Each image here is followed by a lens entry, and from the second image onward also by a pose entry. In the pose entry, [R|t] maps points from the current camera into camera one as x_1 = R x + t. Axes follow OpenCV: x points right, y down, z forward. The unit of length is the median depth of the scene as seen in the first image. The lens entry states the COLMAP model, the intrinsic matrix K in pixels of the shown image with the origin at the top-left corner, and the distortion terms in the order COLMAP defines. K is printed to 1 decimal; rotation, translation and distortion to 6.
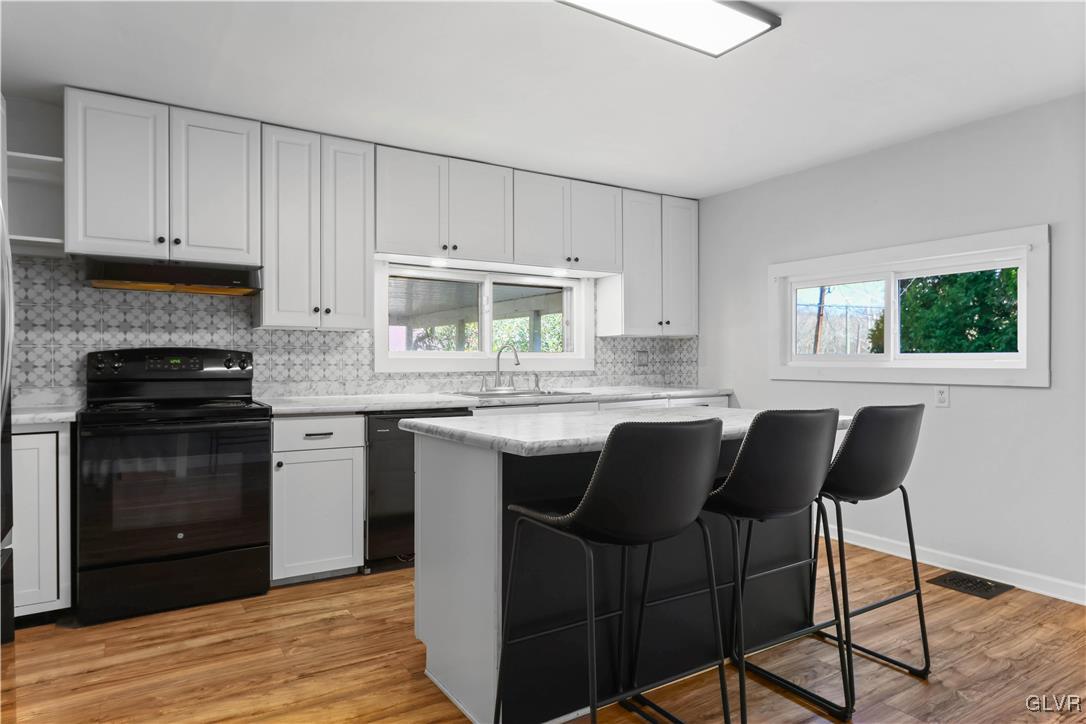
lens RADIAL K [[635.3, 0, 539.2], [0, 635.3, 364.1], [0, 0, 1]] dist [-0.001955, -0.000045]
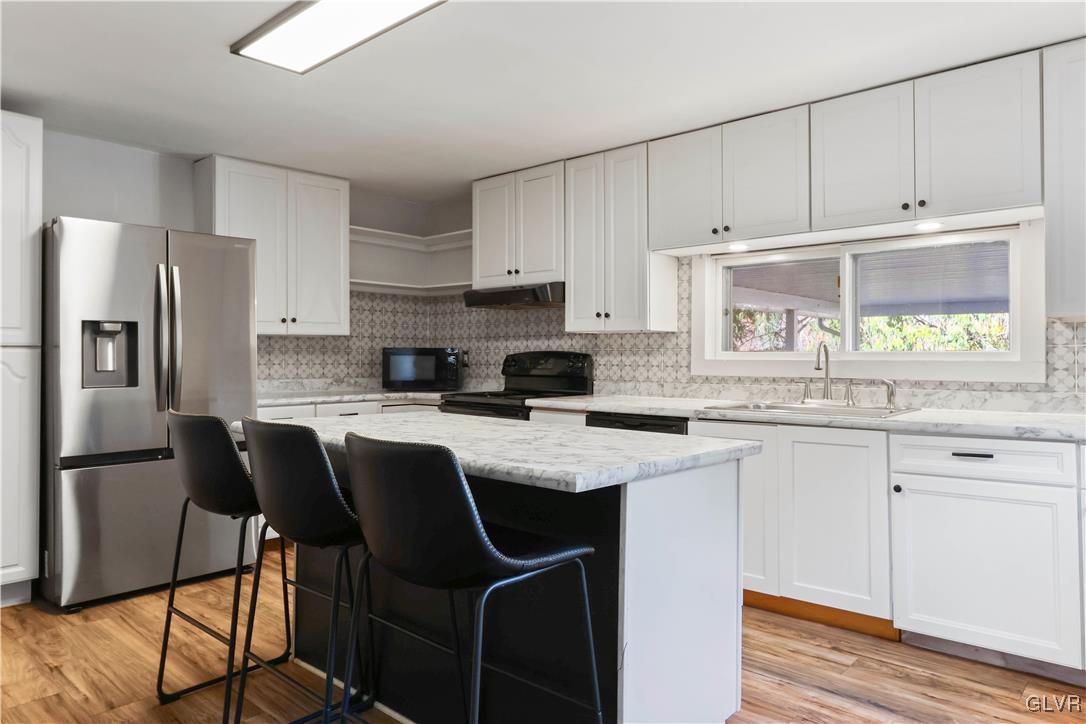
lens RADIAL K [[766.7, 0, 540.6], [0, 766.7, 356.8], [0, 0, 1]] dist [0.001565, 0.003587]
pose [[0.256245, -0.001292, -0.966611, 0.815297], [-0.011106, 0.999929, -0.004280, -0.006567], [0.966548, 0.011832, 0.256212, 0.520055]]
